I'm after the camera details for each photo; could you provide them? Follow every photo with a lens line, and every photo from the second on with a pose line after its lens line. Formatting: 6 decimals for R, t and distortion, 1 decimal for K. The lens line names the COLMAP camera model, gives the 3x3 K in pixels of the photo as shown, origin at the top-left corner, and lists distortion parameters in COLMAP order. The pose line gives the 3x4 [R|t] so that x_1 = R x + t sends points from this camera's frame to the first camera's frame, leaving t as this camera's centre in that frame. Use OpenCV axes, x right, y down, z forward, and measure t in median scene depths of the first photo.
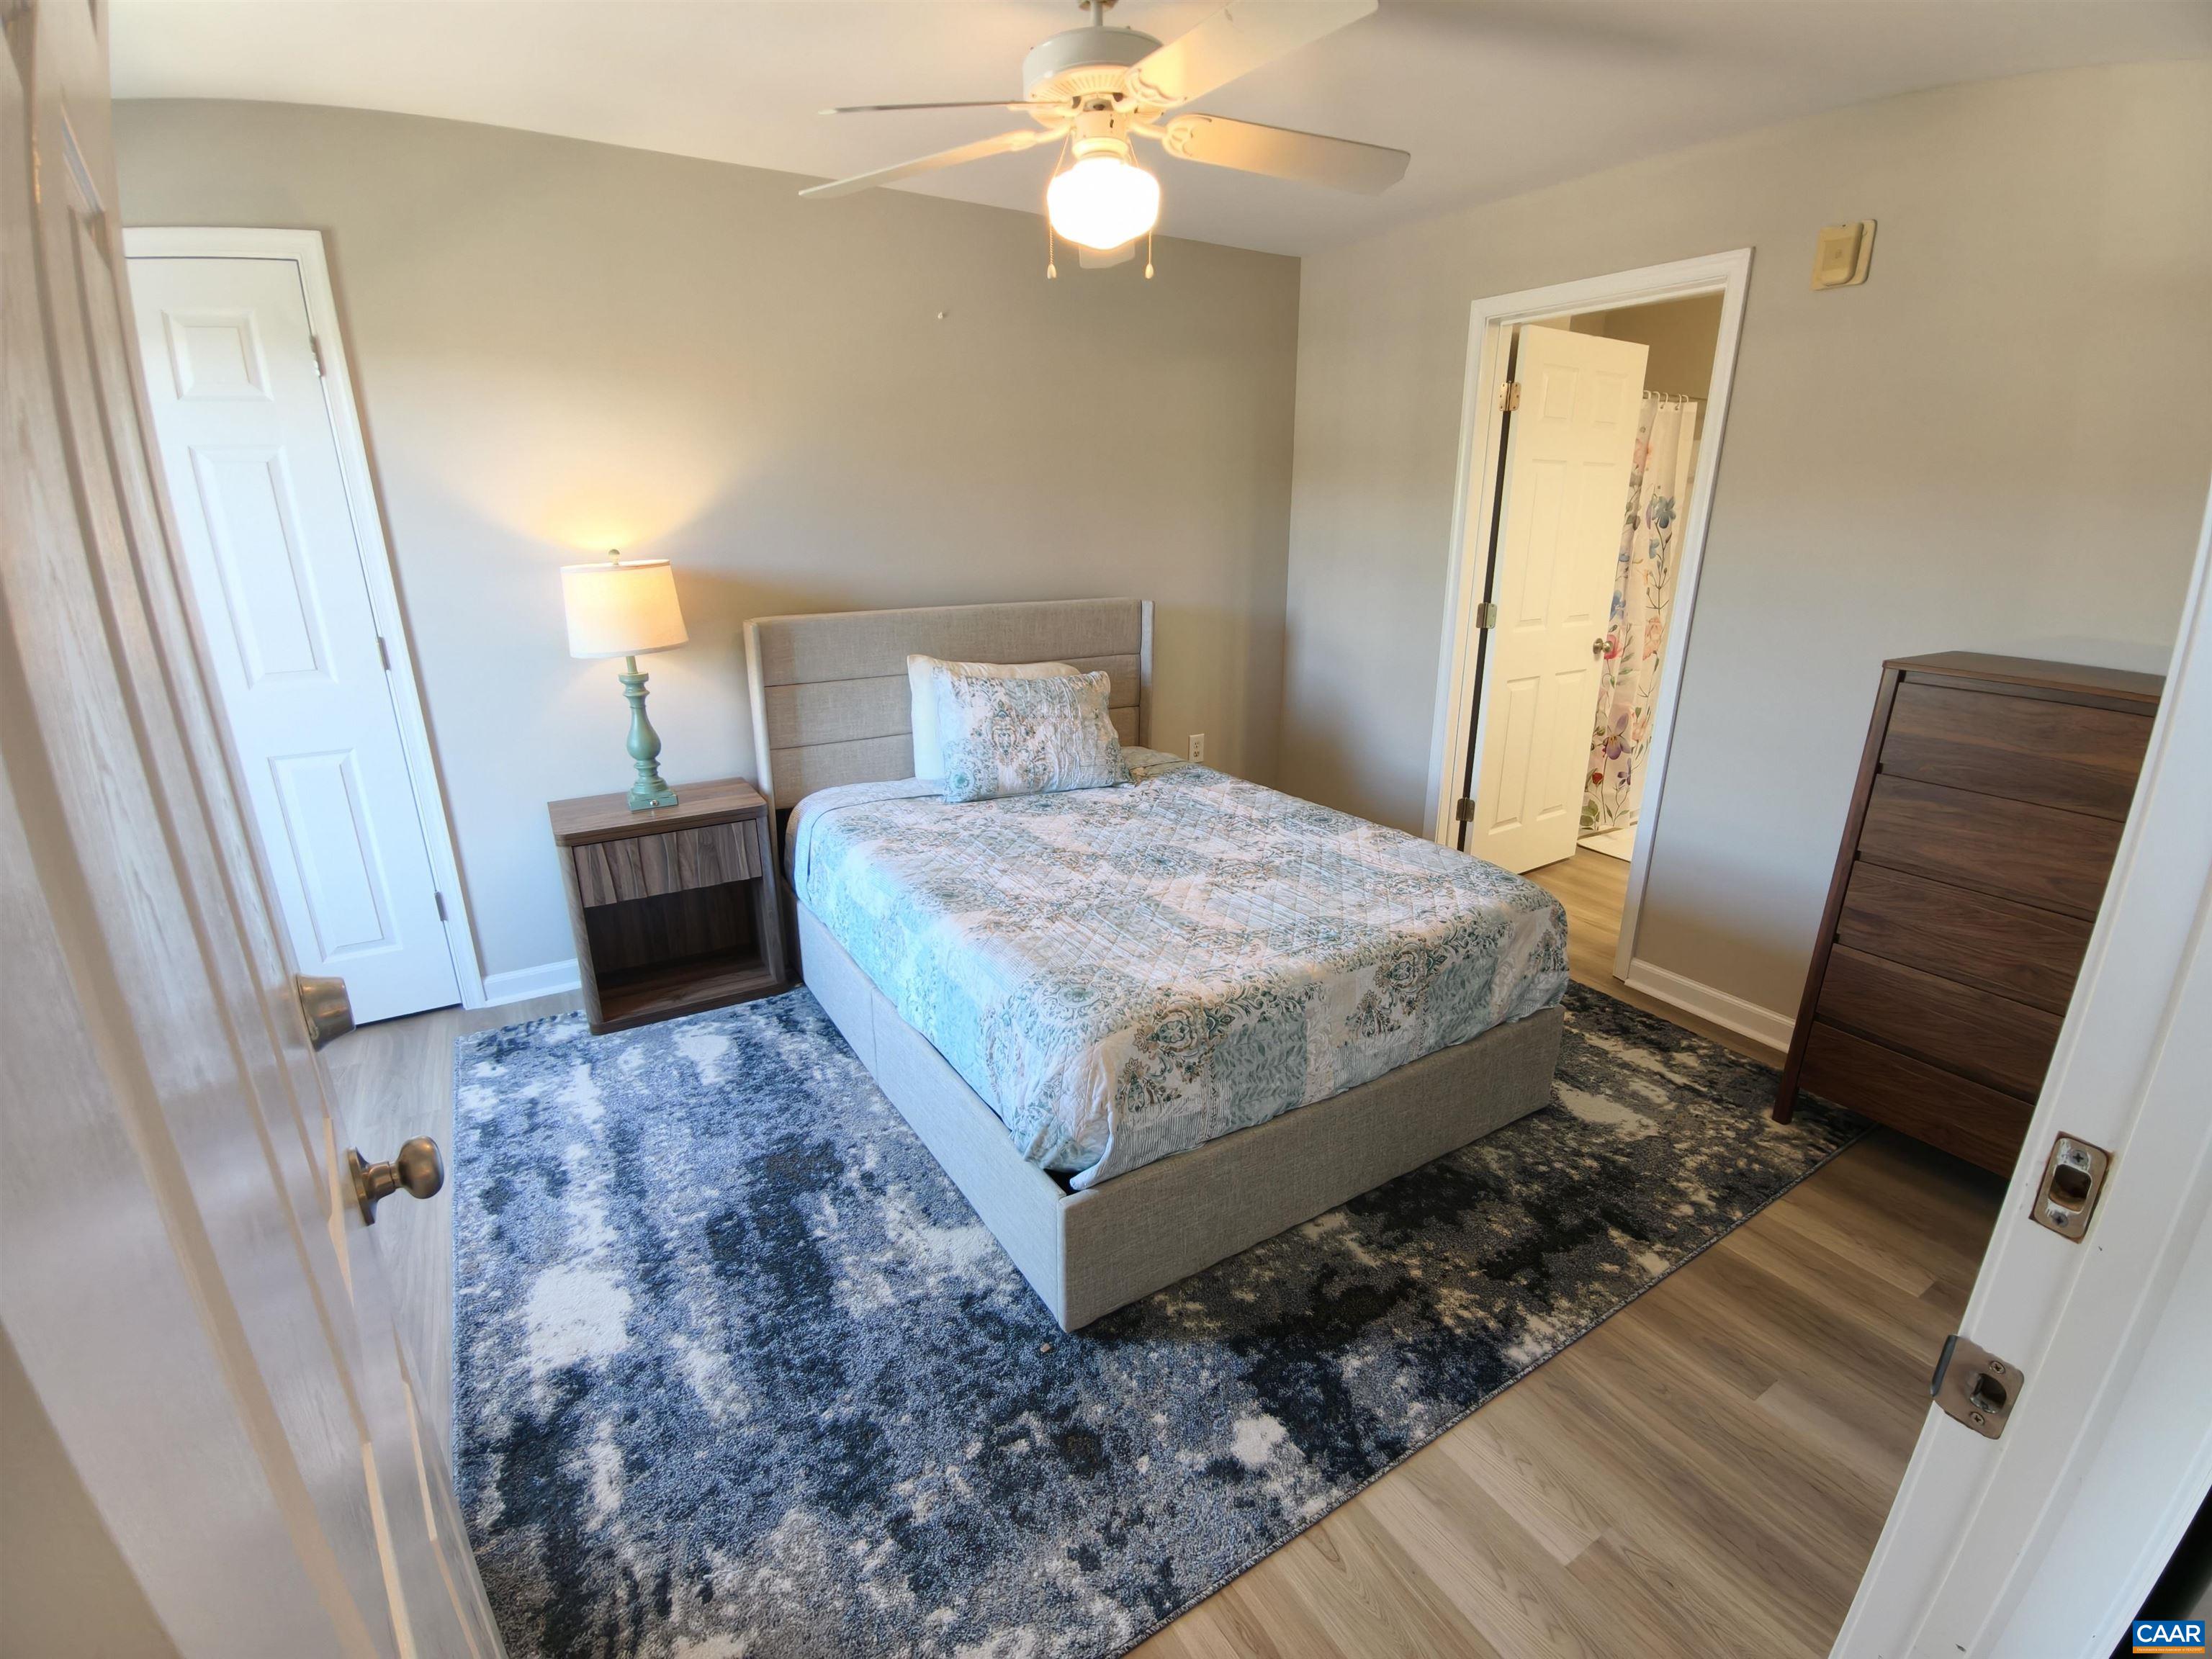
lens RADIAL K [[989.1, 0, 1115.0], [0, 989.1, 837.0], [0, 0, 1]] dist [-0.026595, 0.000234]
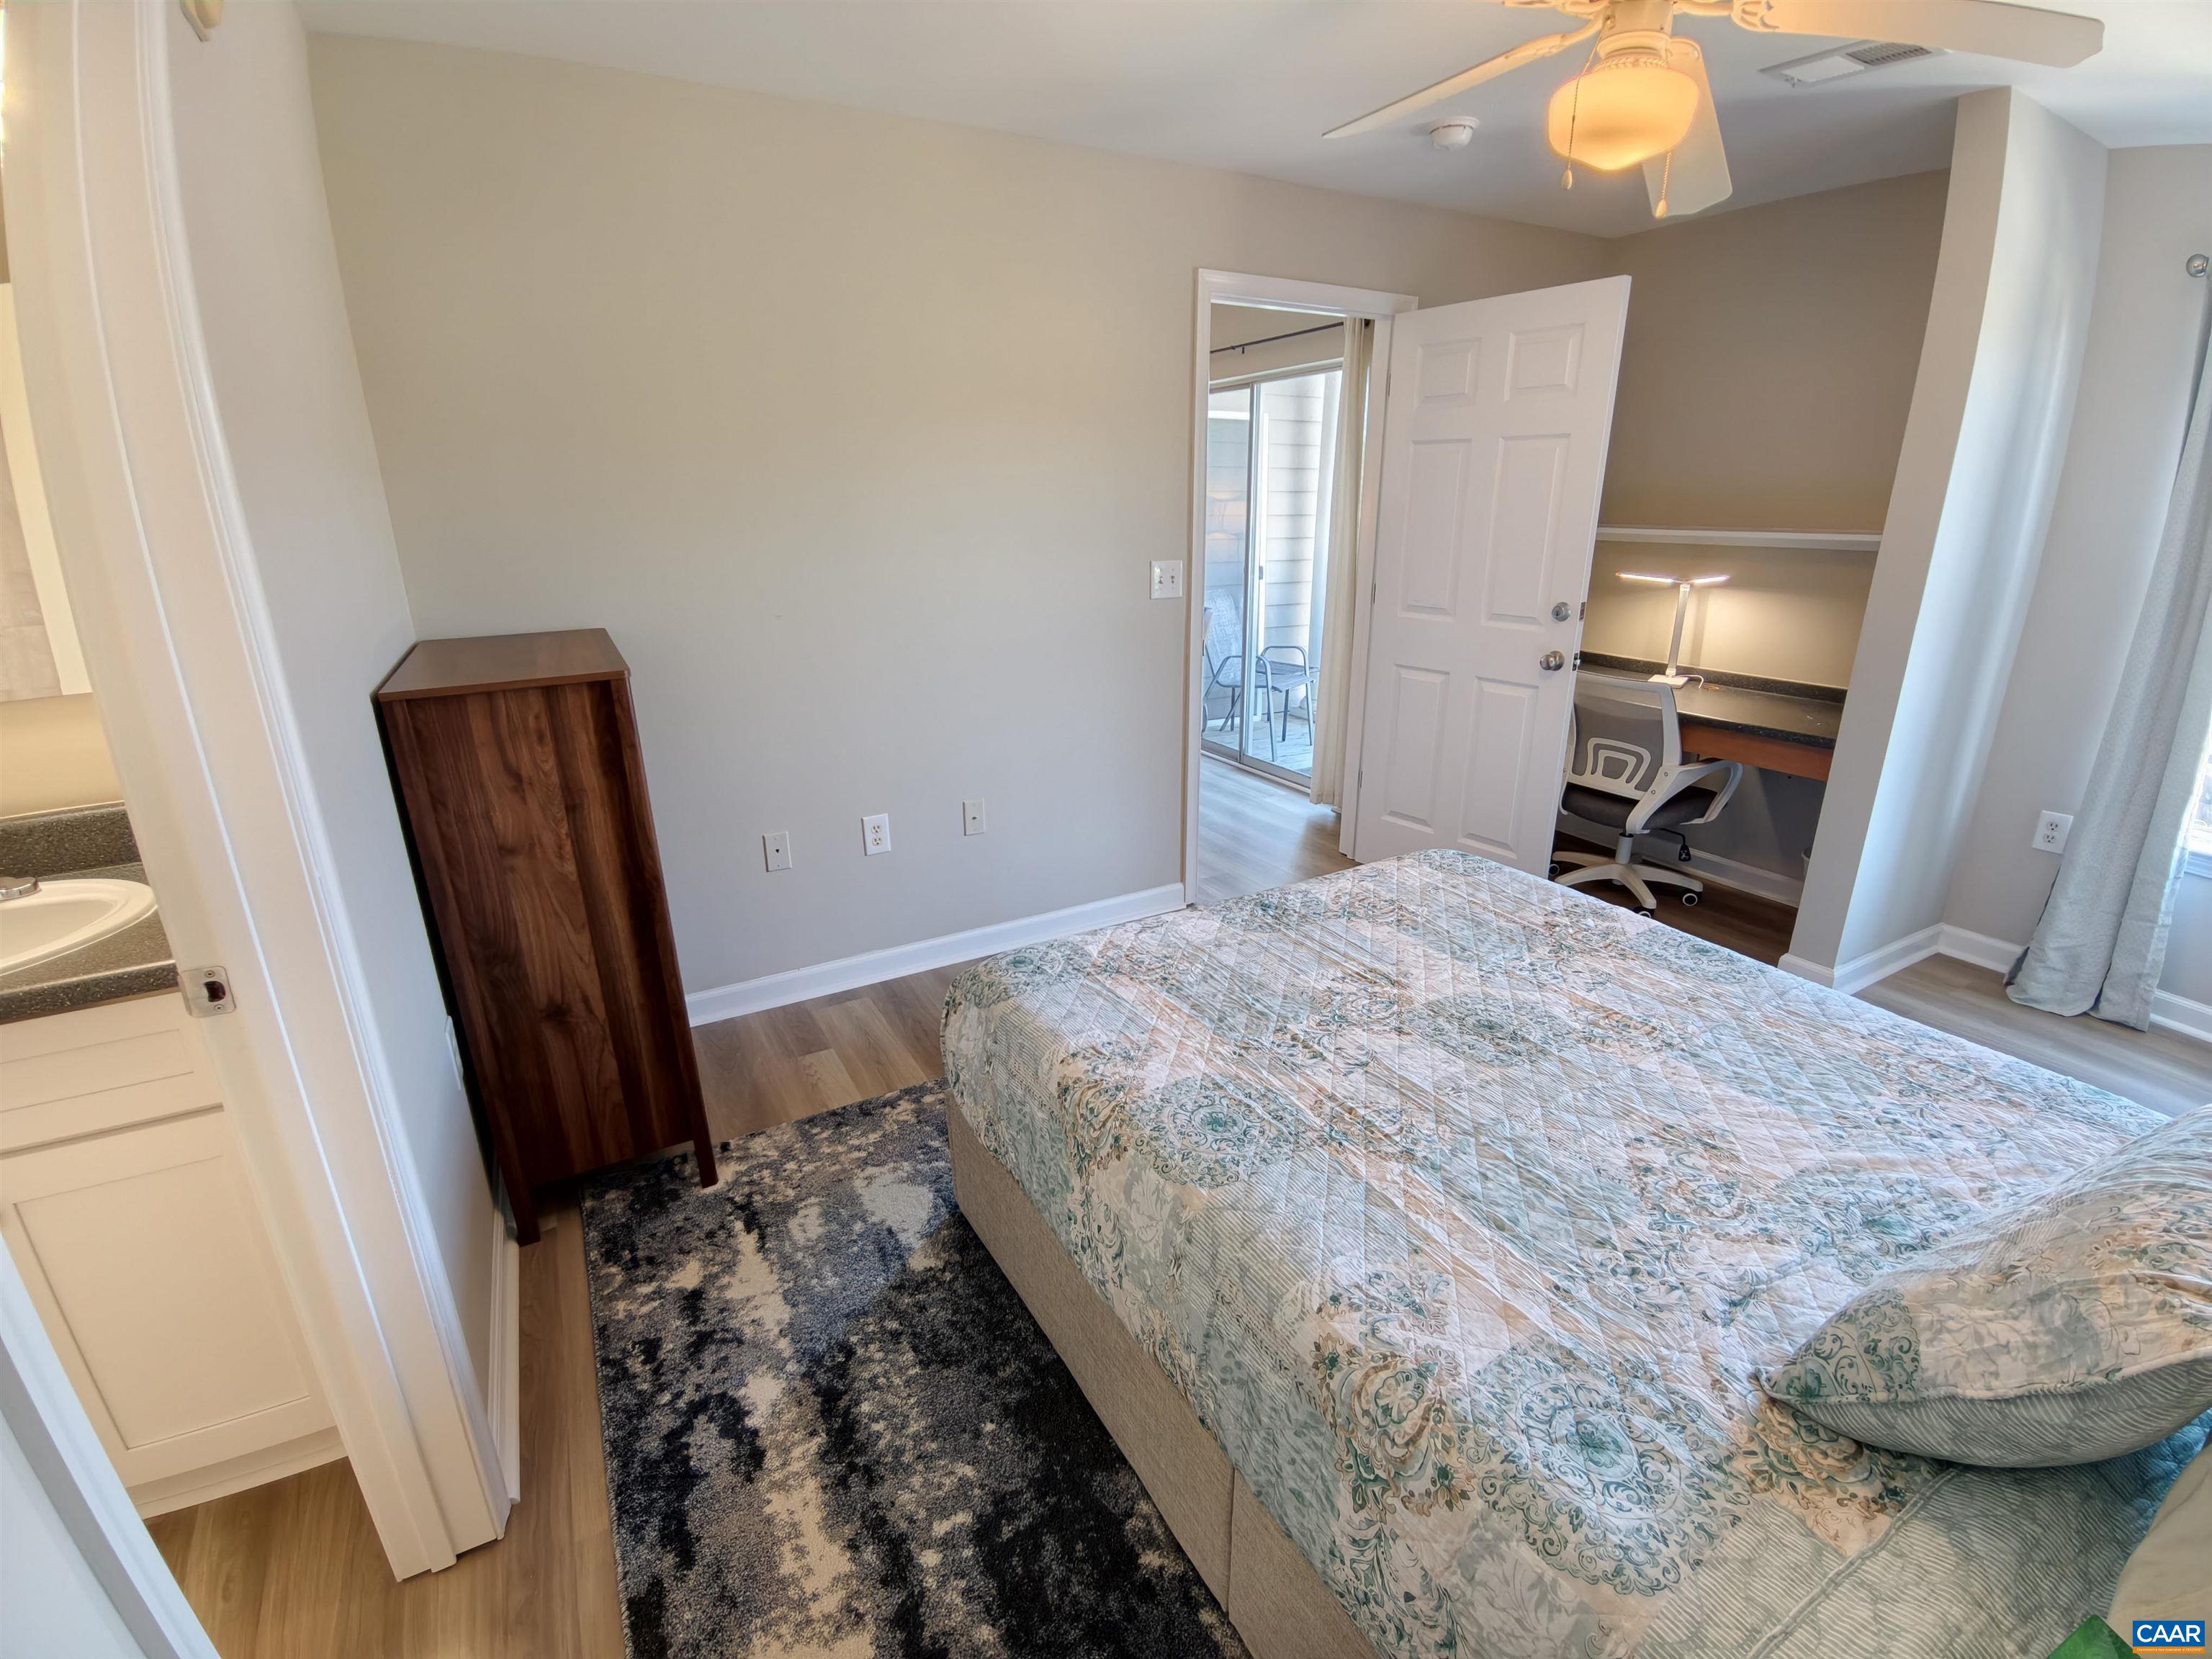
lens RADIAL K [[970.1, 0, 1100.0], [0, 970.1, 868.7], [0, 0, 1]] dist [-0.027422, 0.000161]
pose [[-0.998491, -0.019339, 0.051401, 0.290439], [0.017556, 0.774442, 0.632401, -0.496566], [-0.052038, 0.632349, -0.772934, 1.518179]]
